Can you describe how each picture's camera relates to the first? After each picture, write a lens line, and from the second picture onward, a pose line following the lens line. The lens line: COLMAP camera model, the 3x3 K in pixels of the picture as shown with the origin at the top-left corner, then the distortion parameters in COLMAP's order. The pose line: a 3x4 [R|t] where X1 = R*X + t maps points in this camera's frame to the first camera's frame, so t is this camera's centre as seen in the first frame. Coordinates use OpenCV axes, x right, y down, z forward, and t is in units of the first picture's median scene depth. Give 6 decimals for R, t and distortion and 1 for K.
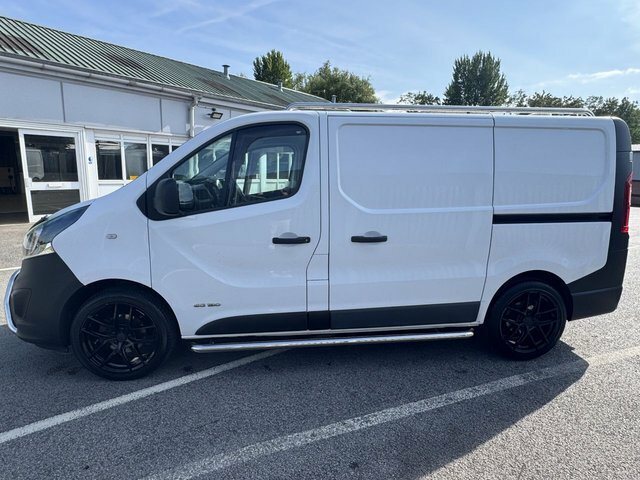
lens RADIAL K [[372.2, 0, 314.1], [0, 372.2, 241.7], [0, 0, 1]] dist [-0.002558, -0.000223]
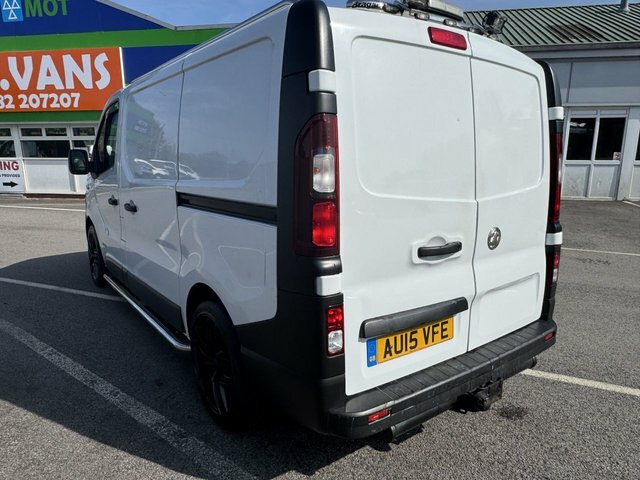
lens RADIAL K [[434.4, 0, 318.9], [0, 434.4, 240.8], [0, 0, 1]] dist [-0.009065, -0.003493]
pose [[0.510319, 0.154817, -0.845935, 1.269475], [-0.147422, 0.984850, 0.091307, -0.091026], [0.847255, 0.078114, 0.525412, 0.737571]]
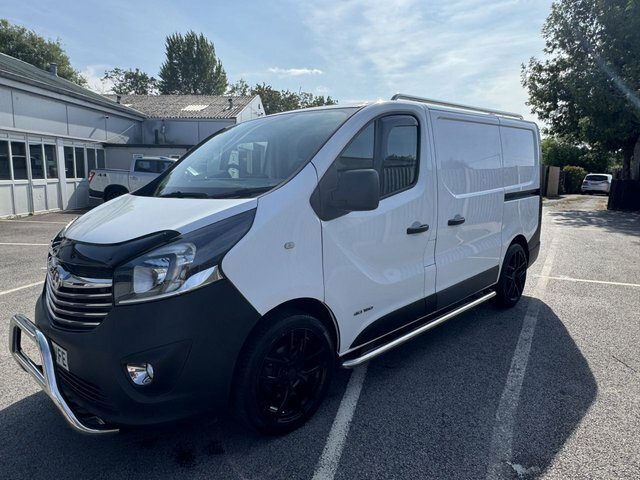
lens RADIAL K [[446.6, 0, 317.8], [0, 446.6, 240.1], [0, 0, 1]] dist [-0.004933, 0.006139]
pose [[0.779786, -0.117069, 0.615003, -0.897653], [0.131142, 0.991111, 0.022382, -0.032002], [-0.612156, 0.063199, 0.788207, 0.184092]]
